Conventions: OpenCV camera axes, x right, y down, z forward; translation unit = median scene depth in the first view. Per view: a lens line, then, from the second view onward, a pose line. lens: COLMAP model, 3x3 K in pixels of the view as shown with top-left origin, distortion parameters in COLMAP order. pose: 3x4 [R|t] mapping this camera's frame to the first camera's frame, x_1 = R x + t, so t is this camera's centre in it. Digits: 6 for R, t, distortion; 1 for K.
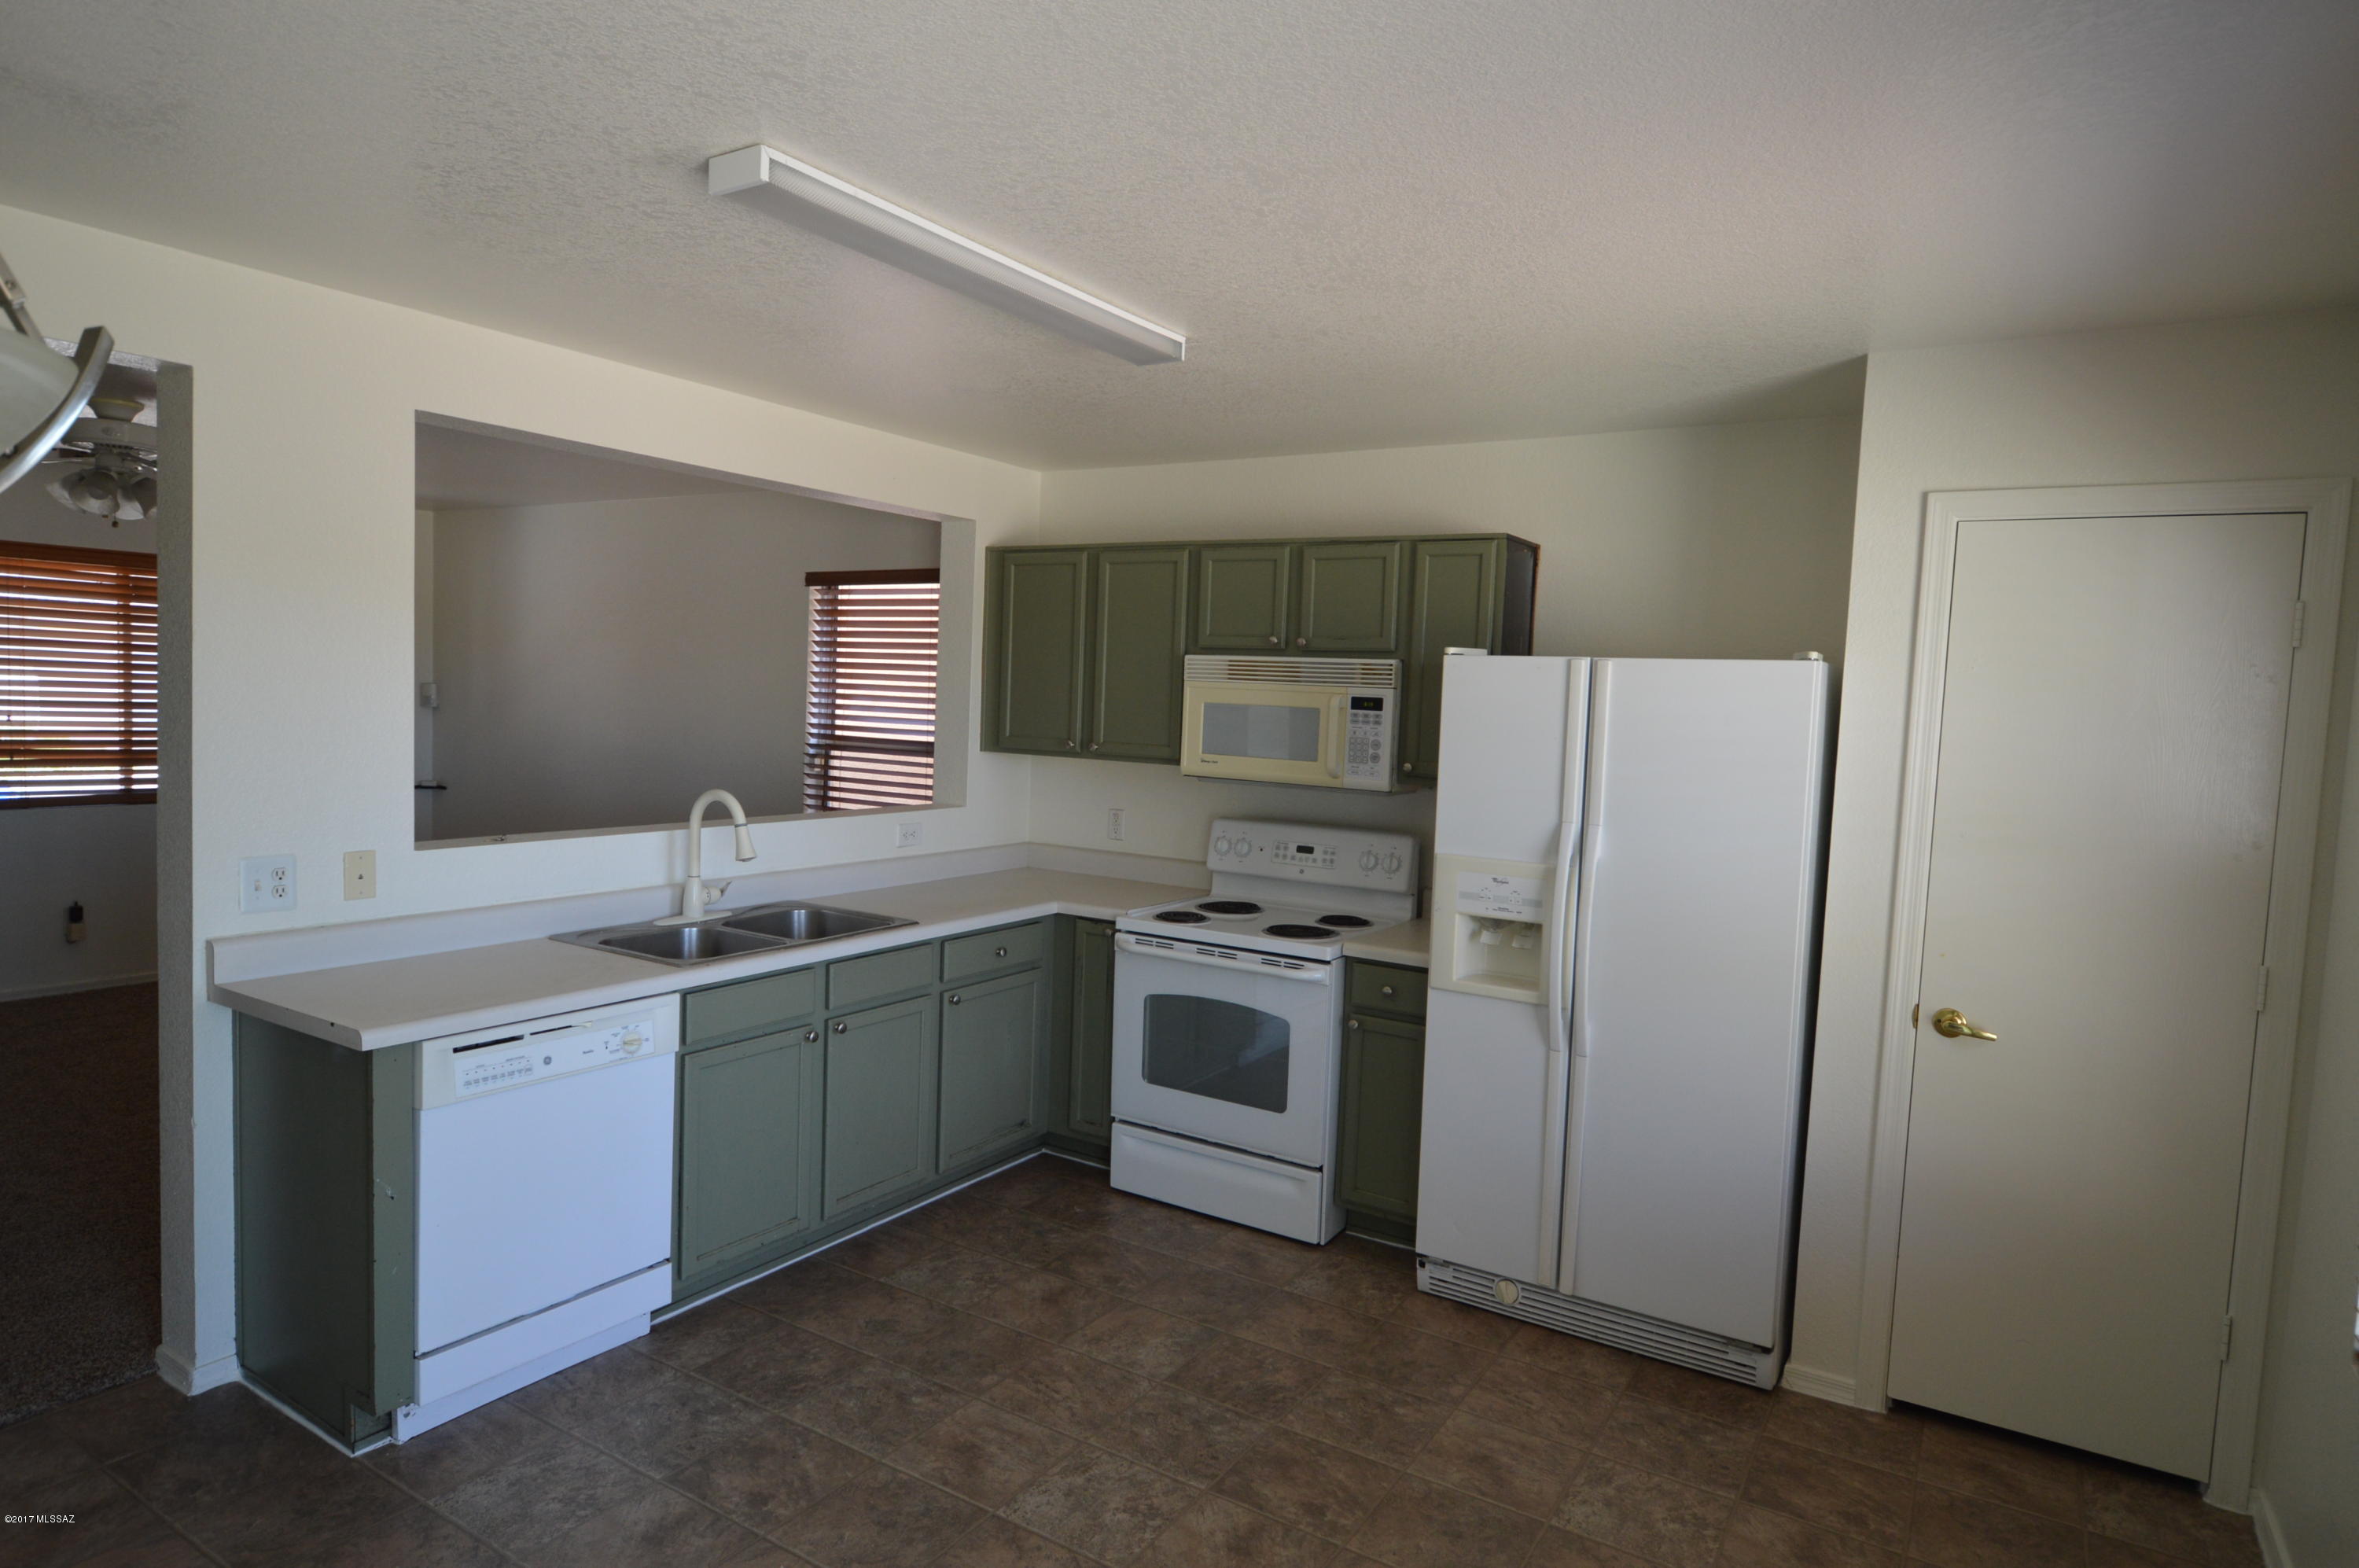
lens RADIAL K [[1378.7, 0, 1179.5], [0, 1378.7, 784.0], [0, 0, 1]] dist [-0.057325, 0.043166]
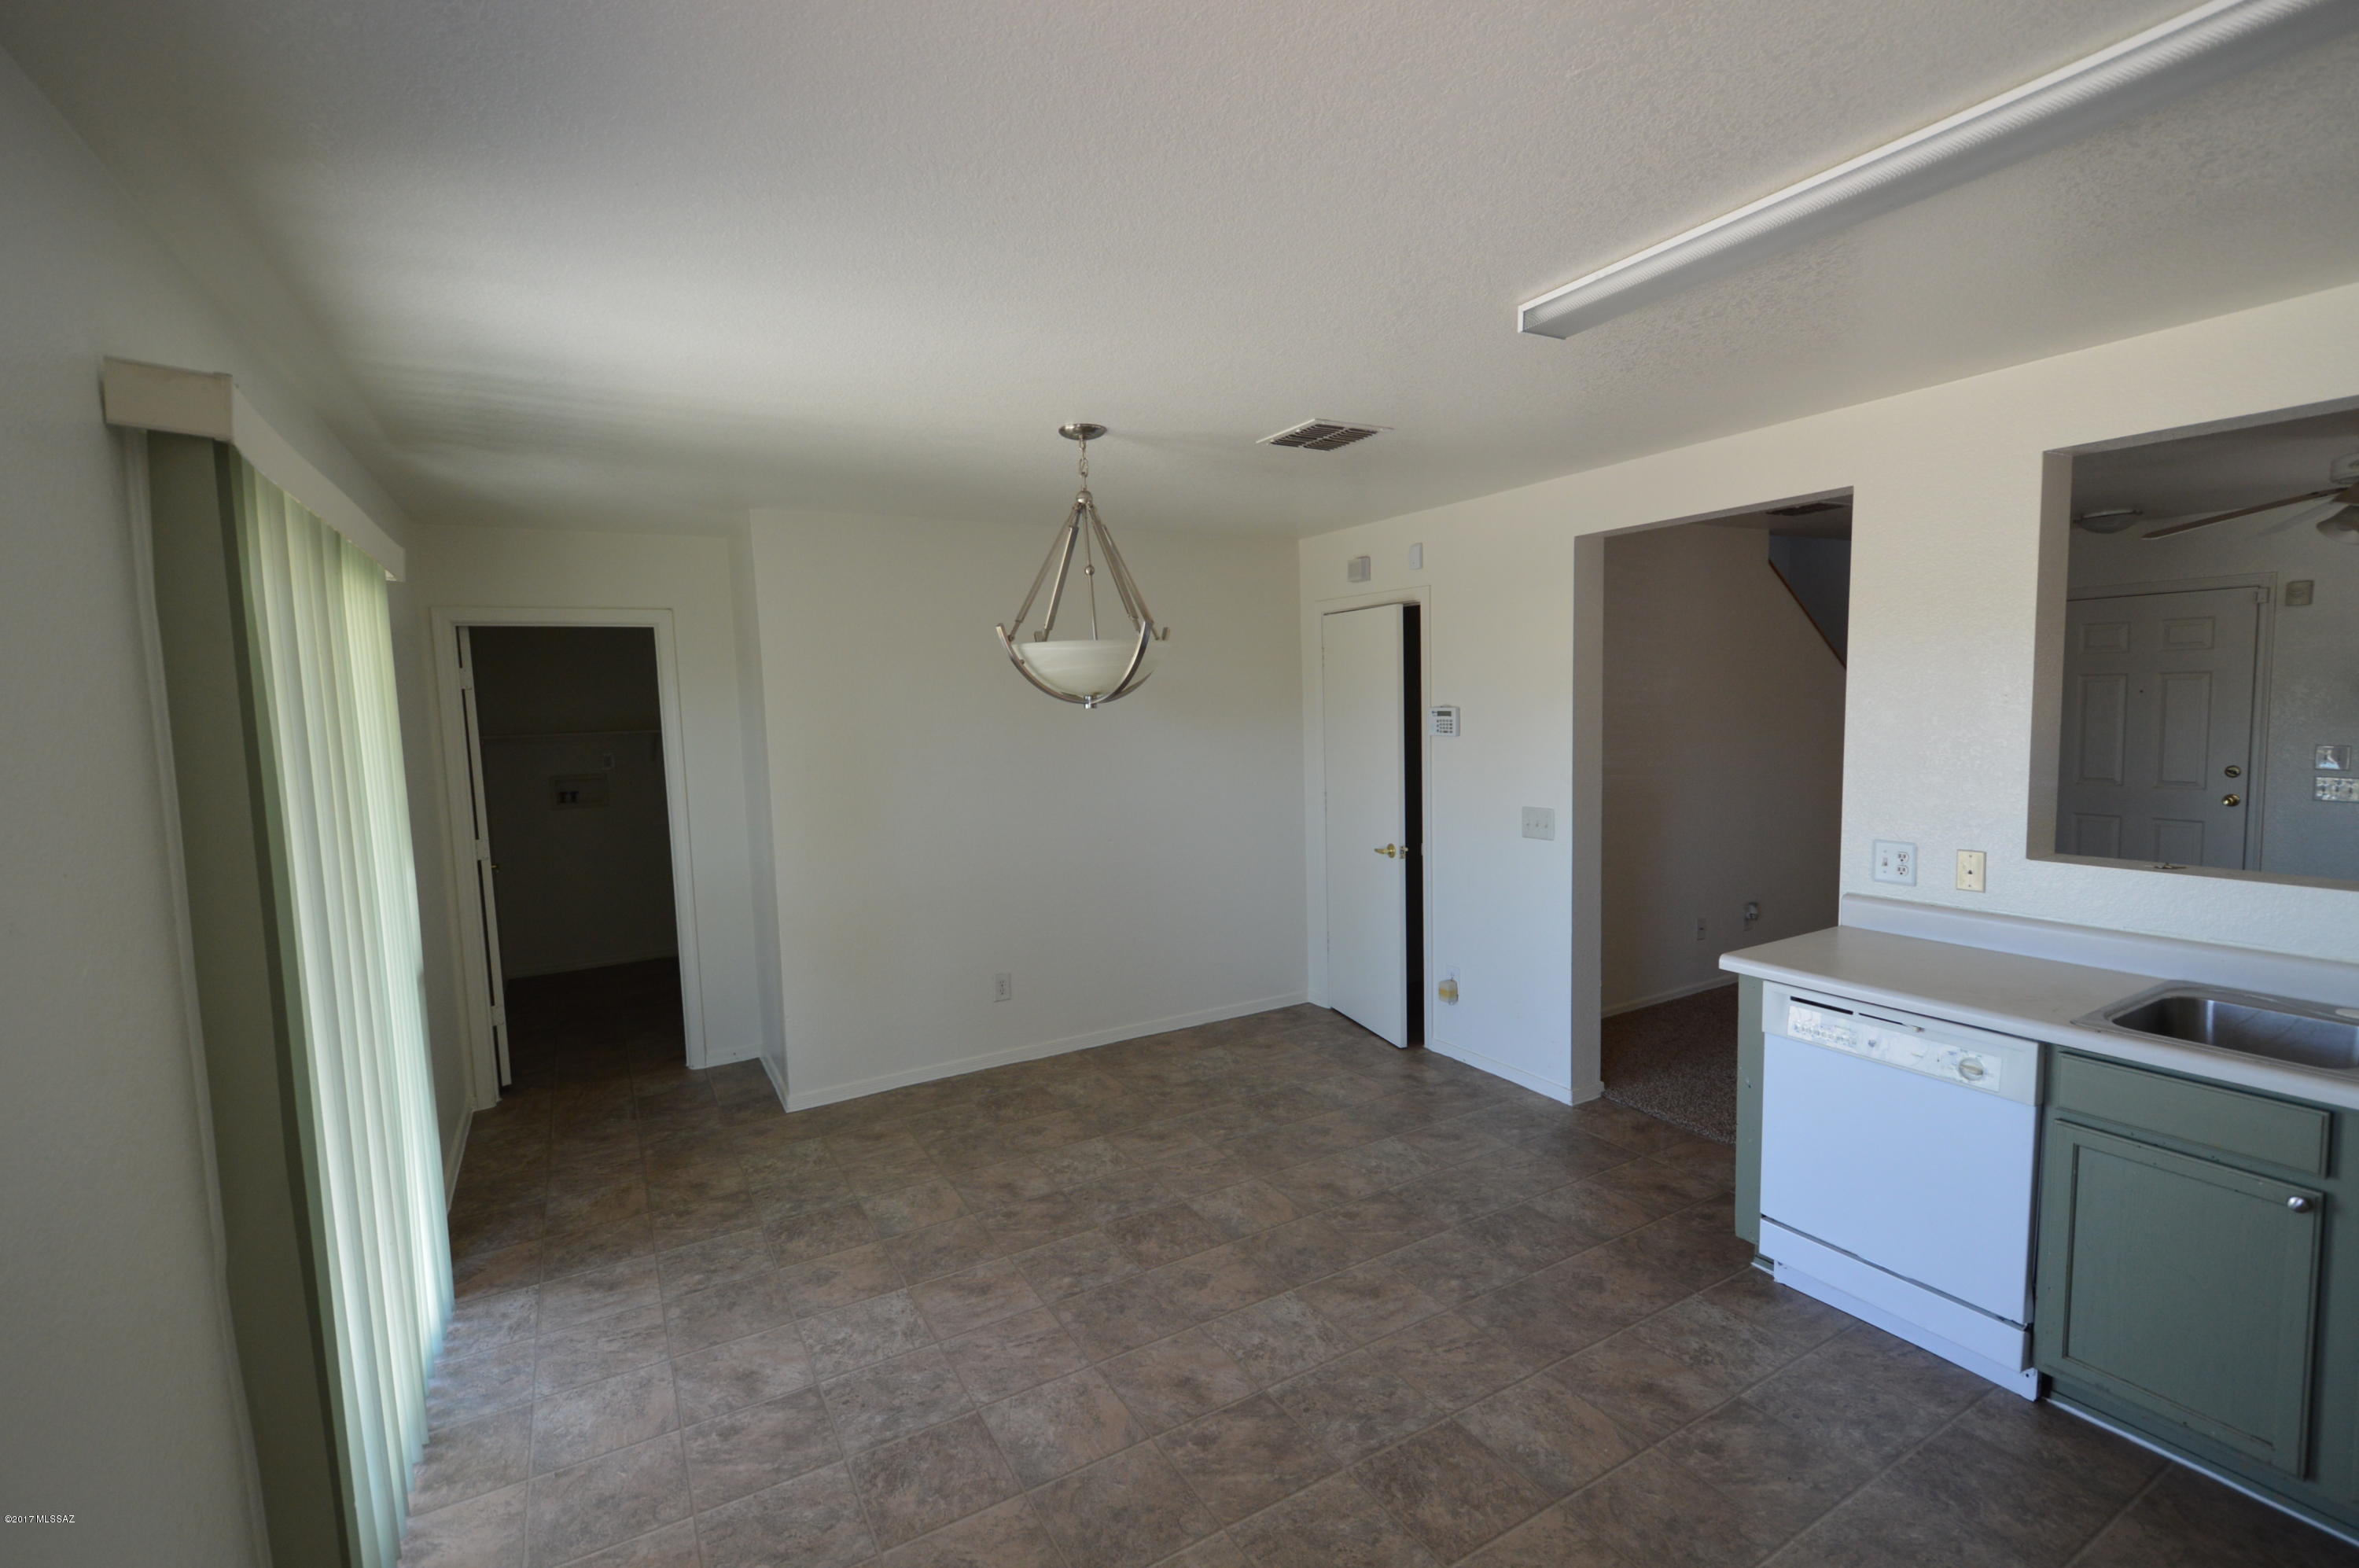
lens RADIAL K [[1039.0, 0, 1180.4], [0, 1039.0, 790.2], [0, 0, 1]] dist [0.003235, 0.000160]
pose [[-0.477885, 0.056721, -0.876589, 0.796699], [-0.050368, 0.994502, 0.091809, -0.079071], [0.876977, 0.088026, -0.472401, 1.280633]]
